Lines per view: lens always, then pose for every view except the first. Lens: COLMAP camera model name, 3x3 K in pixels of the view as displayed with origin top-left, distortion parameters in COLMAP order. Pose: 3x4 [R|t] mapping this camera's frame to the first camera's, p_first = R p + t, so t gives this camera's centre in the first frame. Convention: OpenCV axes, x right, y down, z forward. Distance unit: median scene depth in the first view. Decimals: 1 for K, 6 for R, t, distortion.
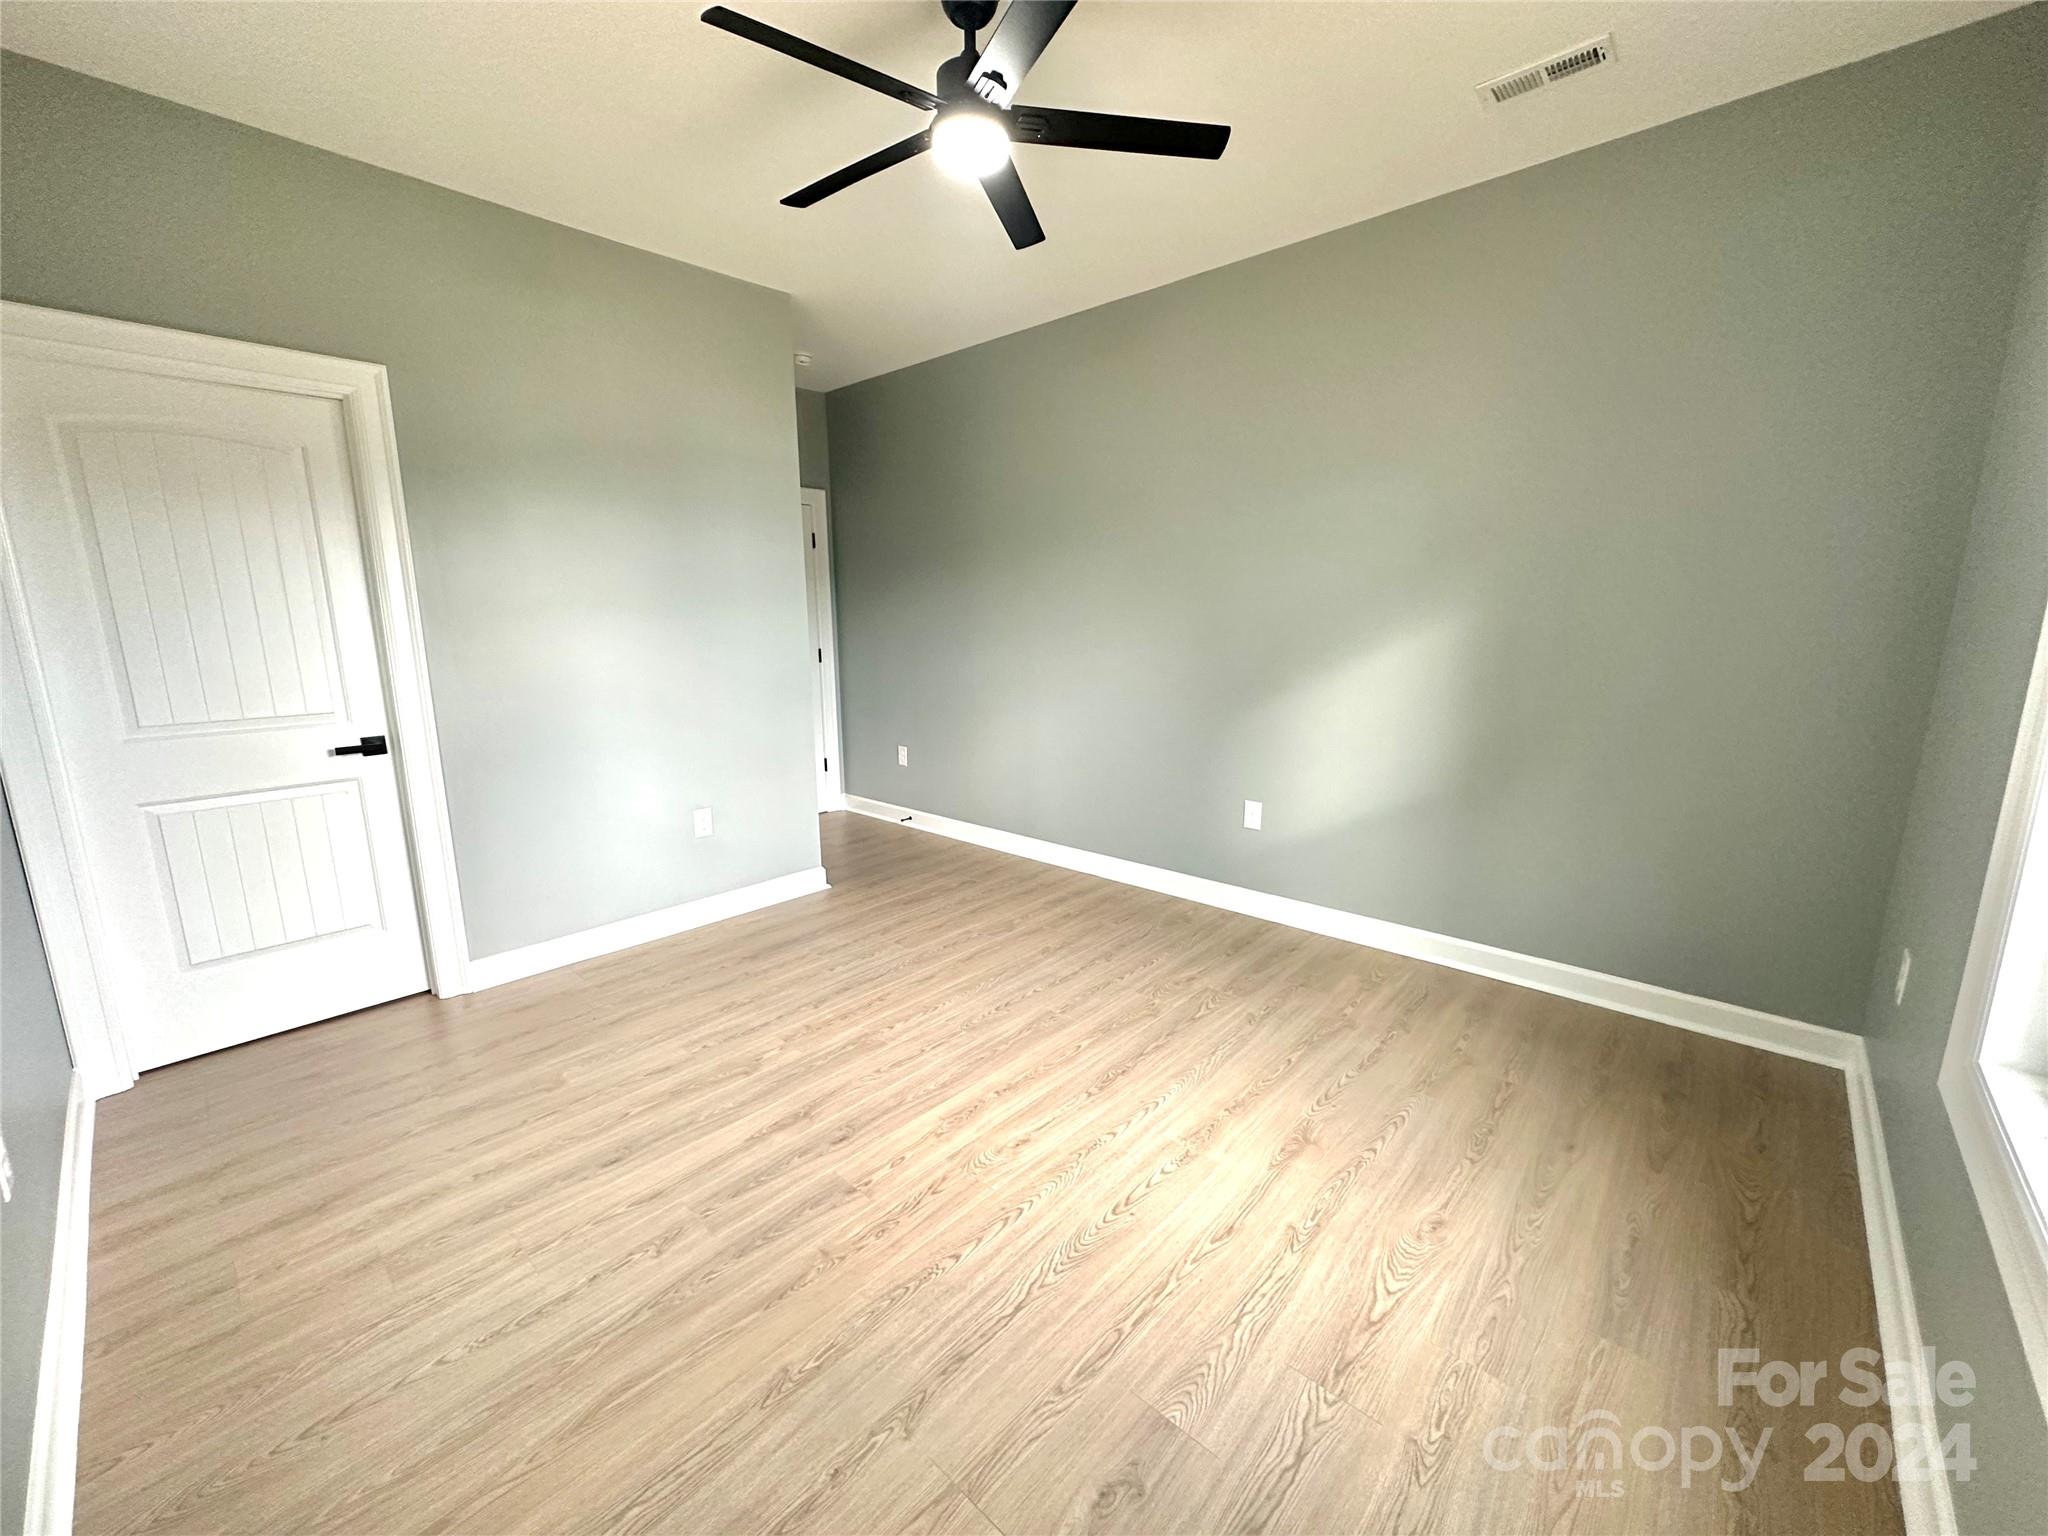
lens RADIAL K [[814.5, 0, 1022.0], [0, 814.5, 764.2], [0, 0, 1]] dist [-0.001470, -0.000306]
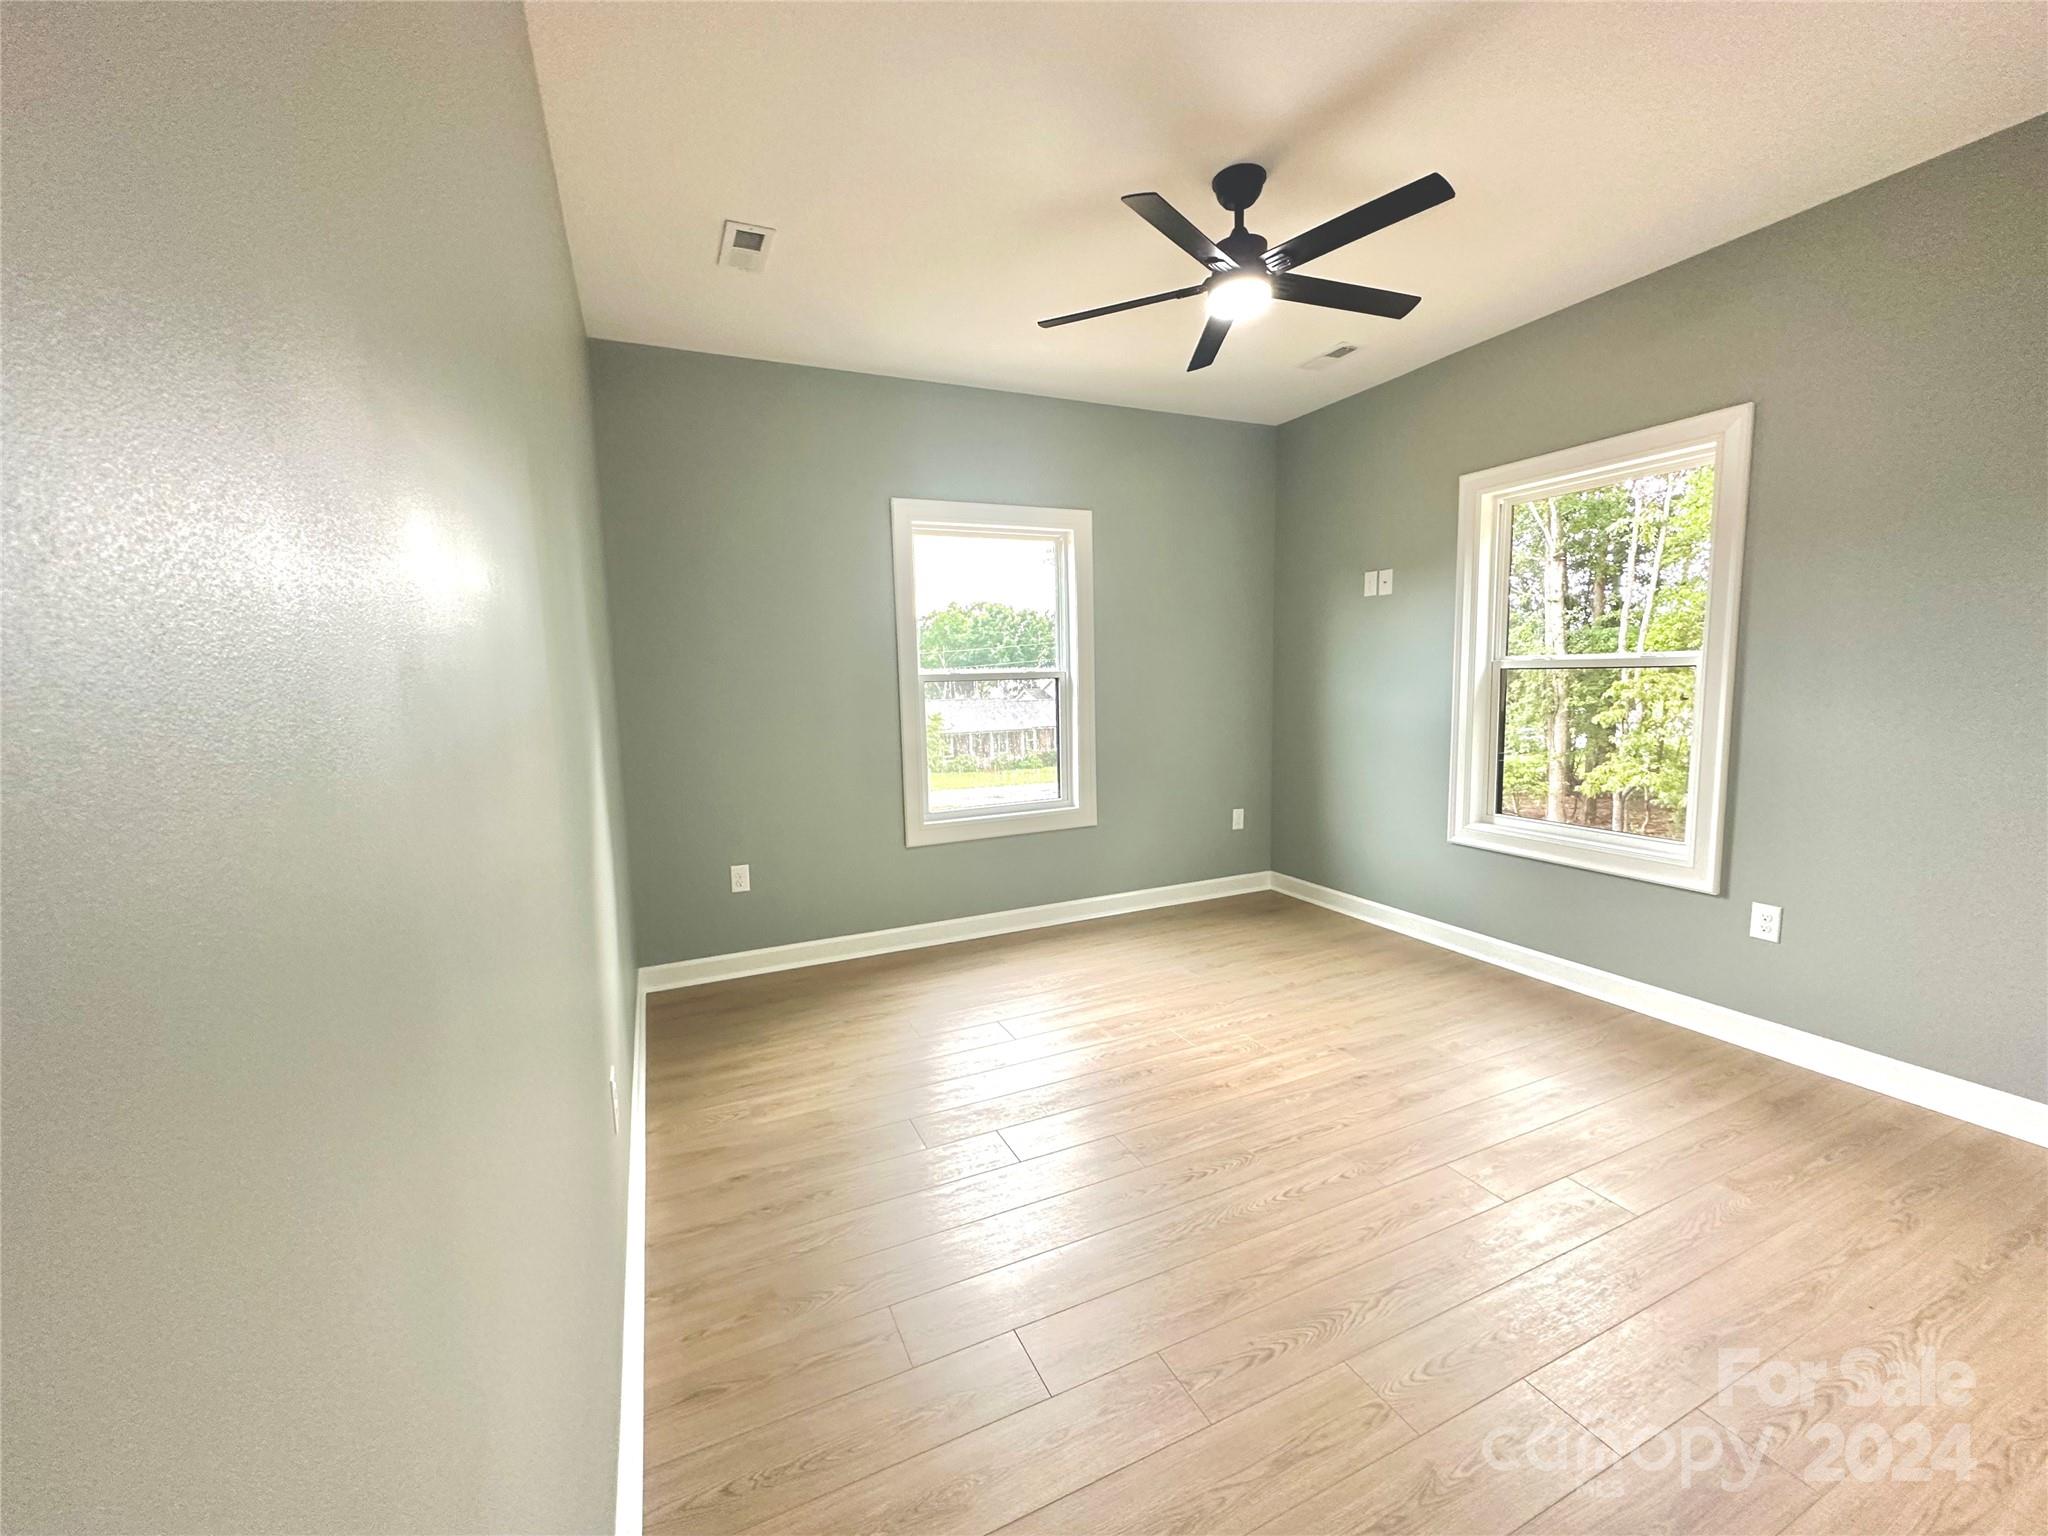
lens RADIAL K [[814.5, 0, 1022.0], [0, 814.5, 764.2], [0, 0, 1]] dist [-0.001470, -0.000306]
pose [[-0.920856, -0.015359, 0.389601, -0.237871], [0.101345, 0.955451, 0.277204, -0.439673], [-0.376502, 0.294749, -0.878276, 2.325293]]
